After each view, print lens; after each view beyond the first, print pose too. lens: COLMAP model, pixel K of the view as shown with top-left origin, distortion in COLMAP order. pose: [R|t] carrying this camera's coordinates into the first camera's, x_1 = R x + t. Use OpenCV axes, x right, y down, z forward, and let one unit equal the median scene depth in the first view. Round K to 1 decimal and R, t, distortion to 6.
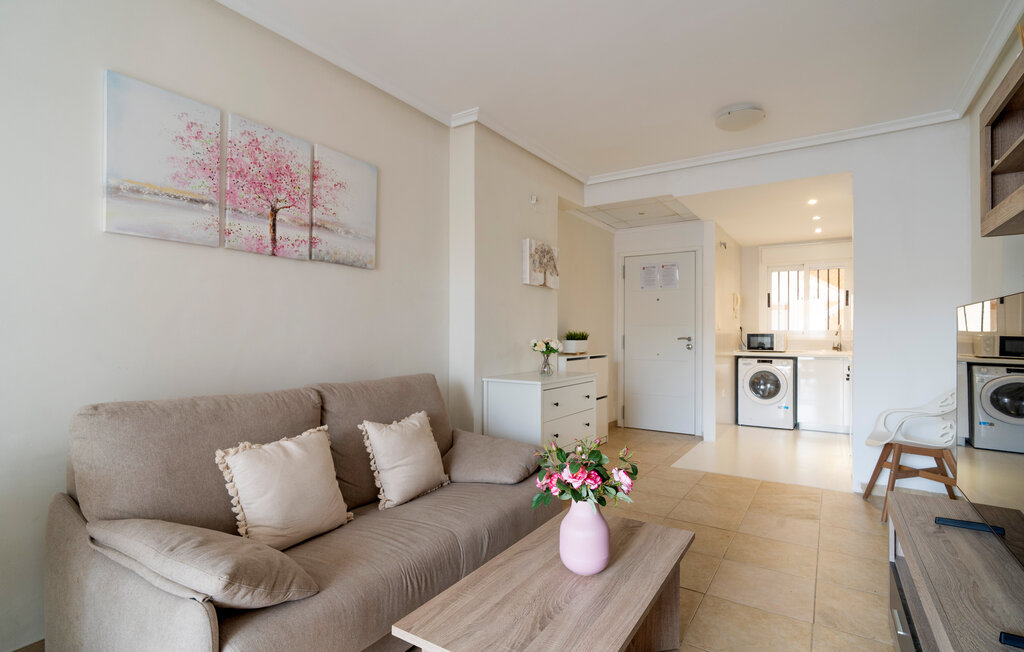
lens RADIAL K [[501.7, 0, 510.0], [0, 501.7, 329.1], [0, 0, 1]] dist [-0.012240, 0.005441]
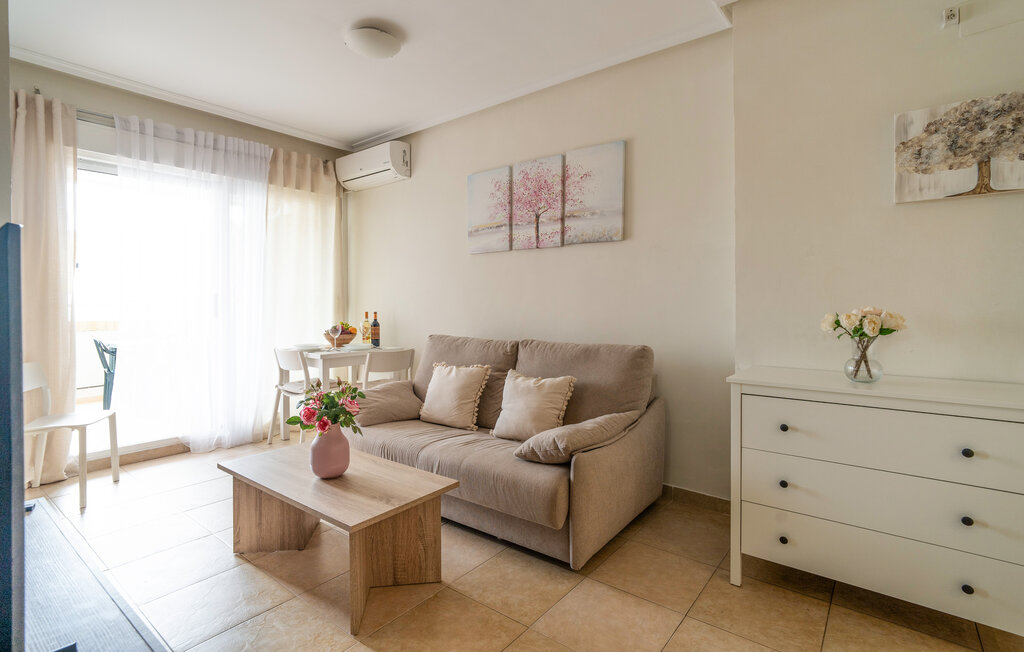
lens RADIAL K [[501.7, 0, 510.0], [0, 501.7, 316.3], [0, 0, 1]] dist [-0.012240, 0.005441]
pose [[-0.106231, 0.013215, -0.994254, 0.914678], [0.007363, 0.999895, 0.012504, 0.027199], [0.994314, -0.005992, -0.106317, 1.020687]]
